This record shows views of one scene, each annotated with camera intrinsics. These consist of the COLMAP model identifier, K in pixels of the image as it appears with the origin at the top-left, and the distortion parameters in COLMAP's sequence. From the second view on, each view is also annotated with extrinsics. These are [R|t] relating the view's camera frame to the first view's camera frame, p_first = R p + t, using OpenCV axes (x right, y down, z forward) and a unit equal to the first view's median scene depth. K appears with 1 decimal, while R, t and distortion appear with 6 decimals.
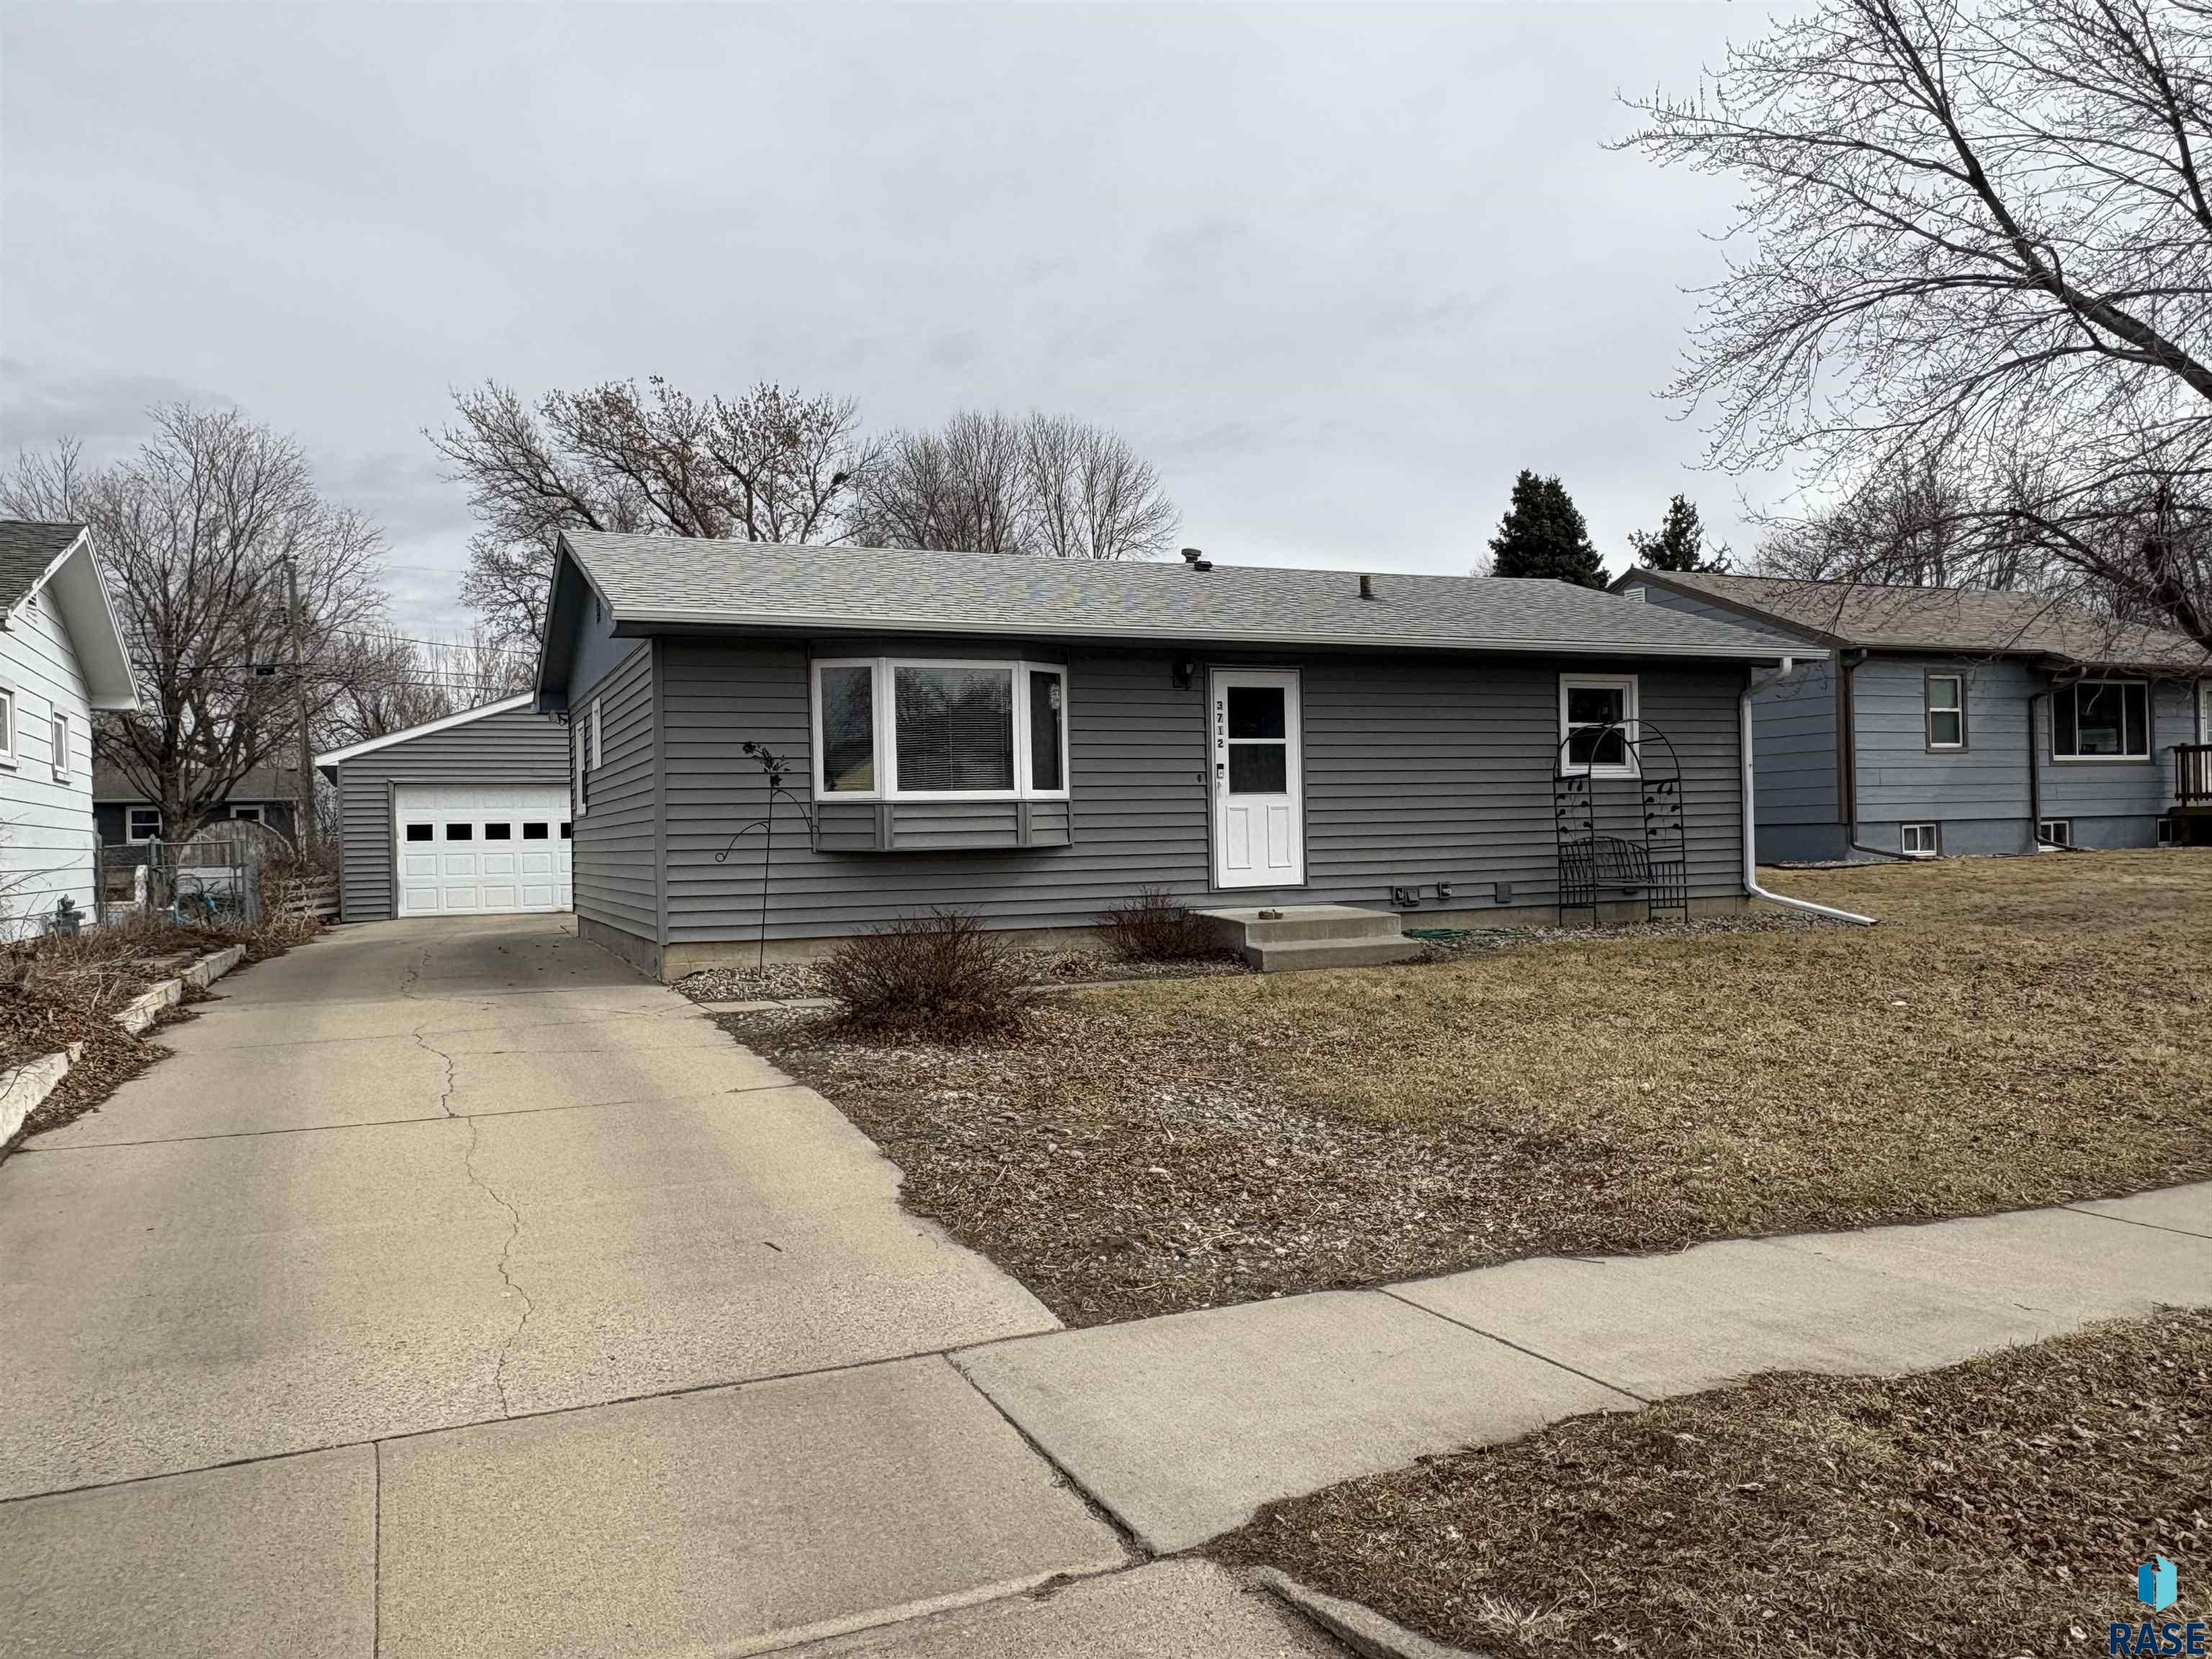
lens RADIAL K [[1670.0, 0, 1105.7], [0, 1670.0, 830.1], [0, 0, 1]] dist [-0.012775, -0.000774]
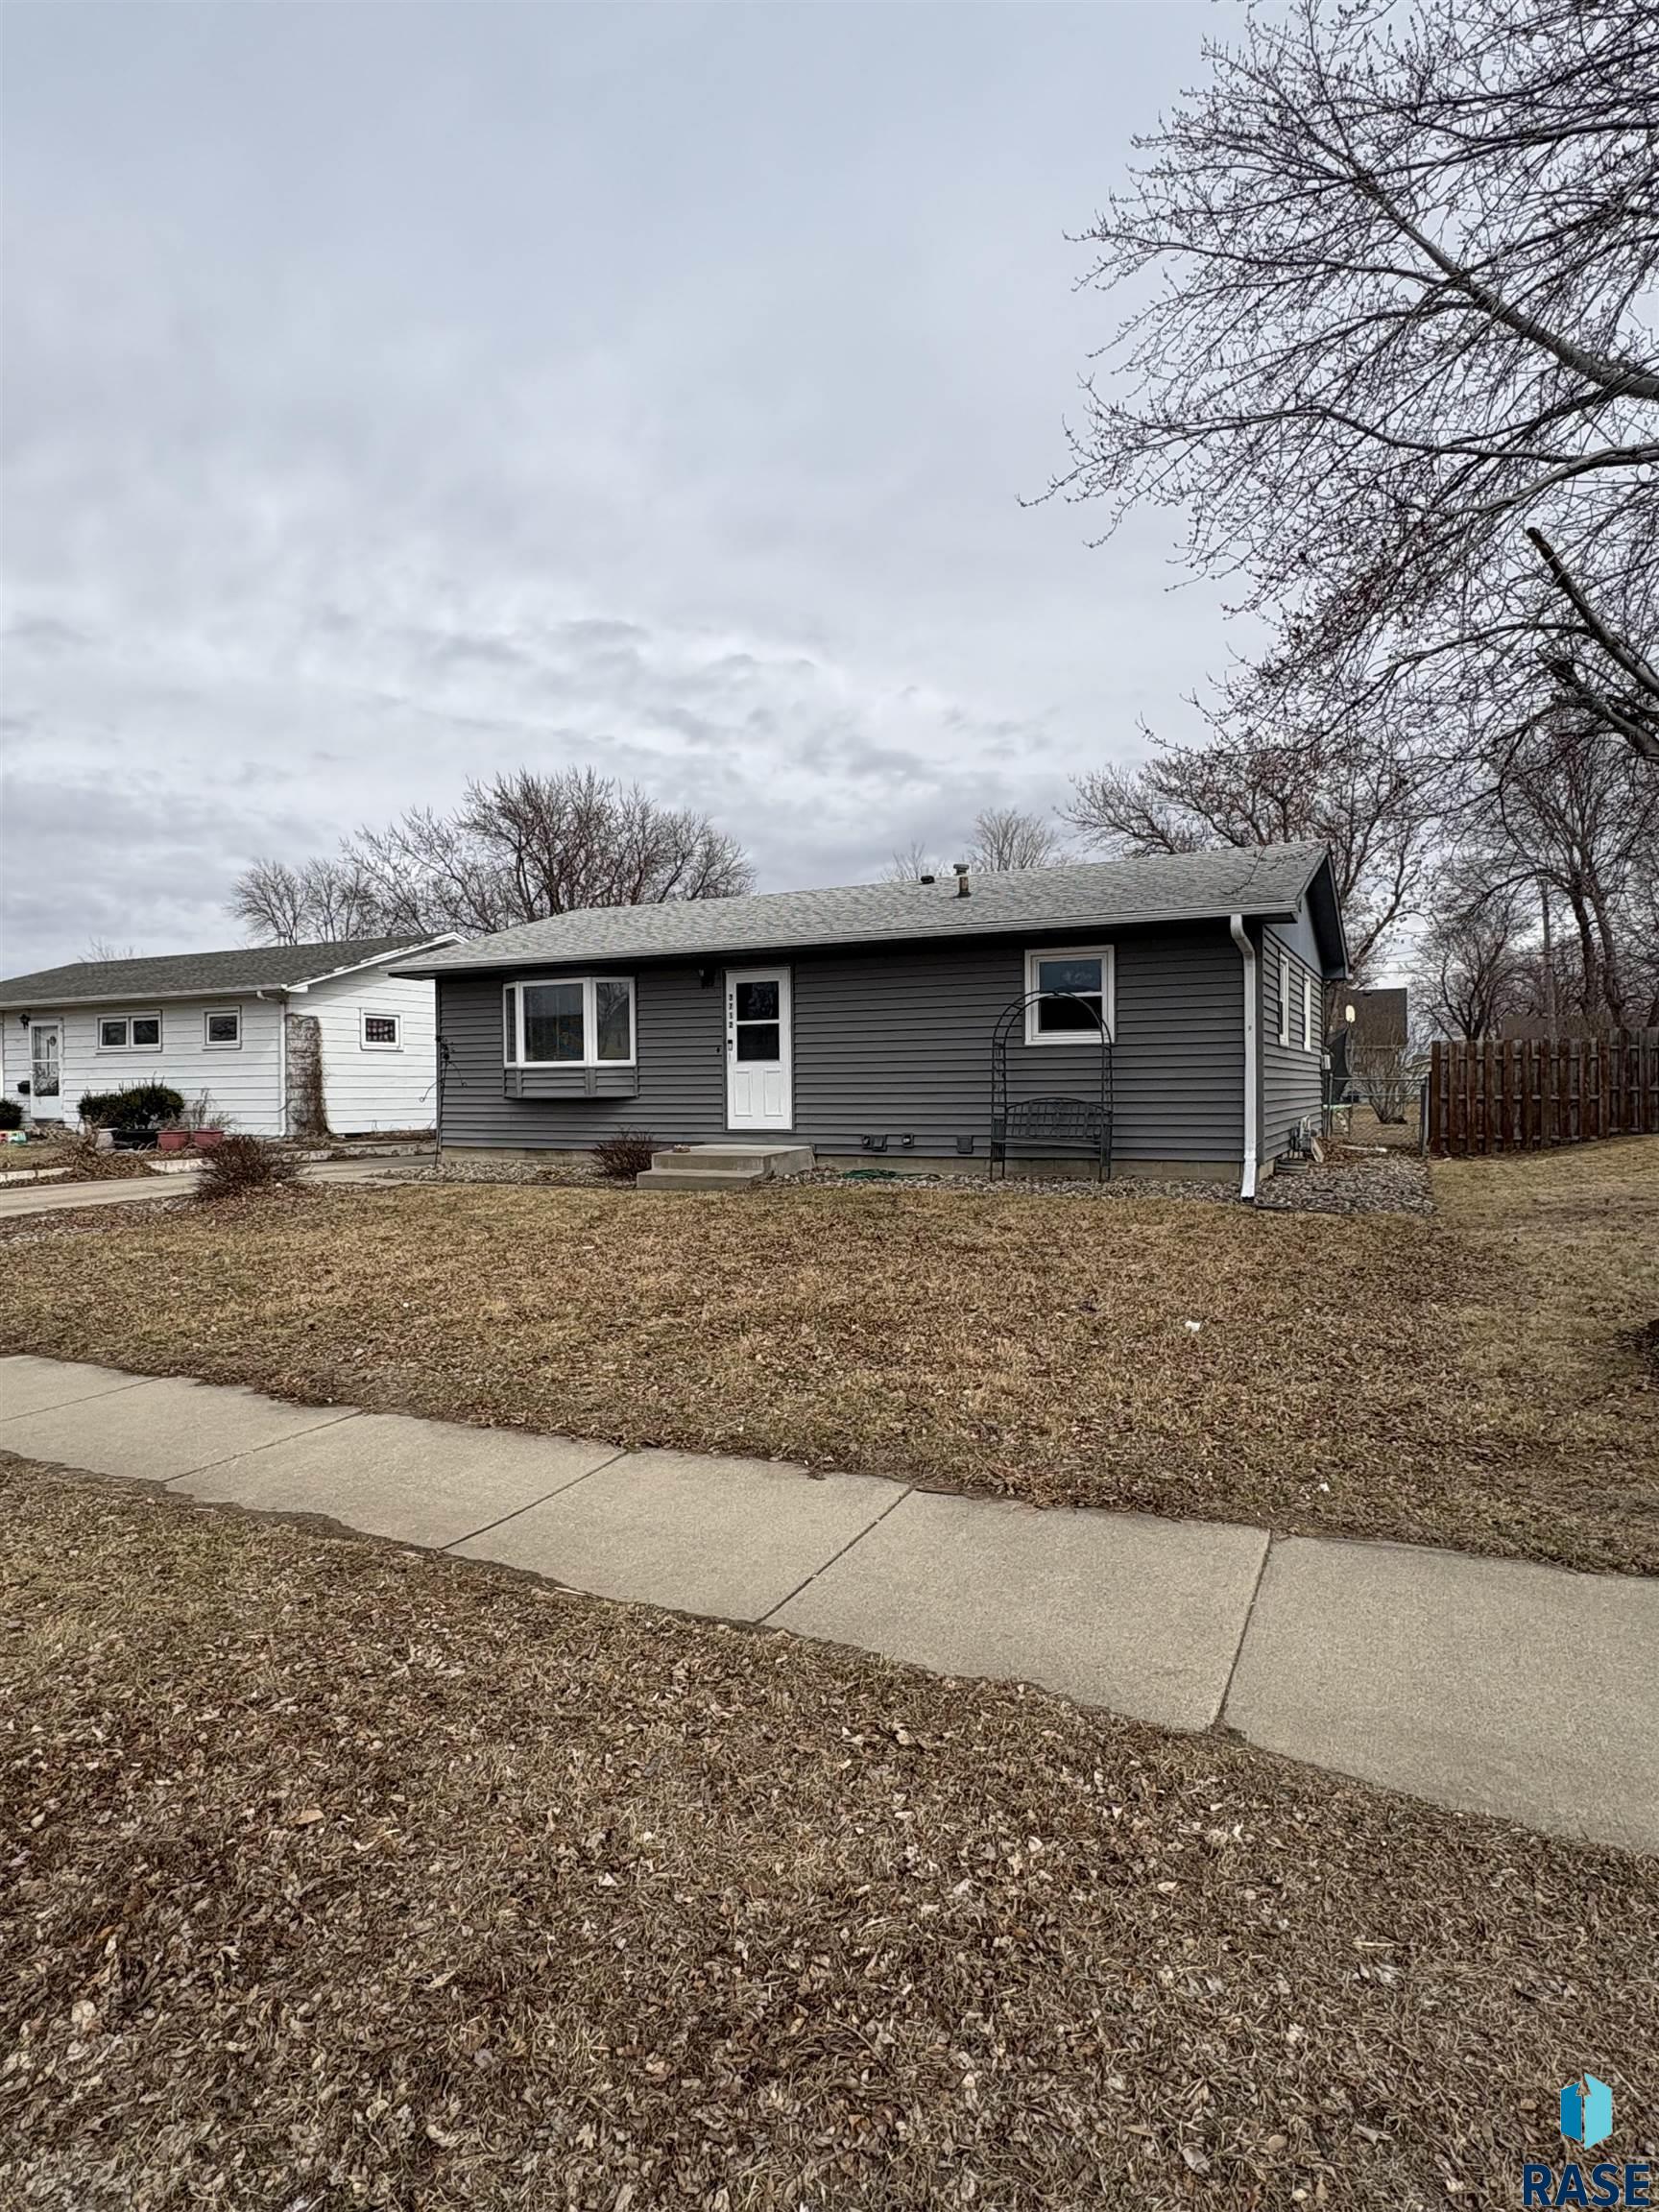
lens RADIAL K [[1173.6, 0, 831.1], [0, 1173.6, 1104.5], [0, 0, 1]] dist [0.003022, 0.000024]
pose [[0.657247, 0.028175, -0.753148, 0.852965], [-0.002048, 0.999364, 0.035598, -0.020753], [0.753672, -0.021854, 0.656887, 0.421101]]
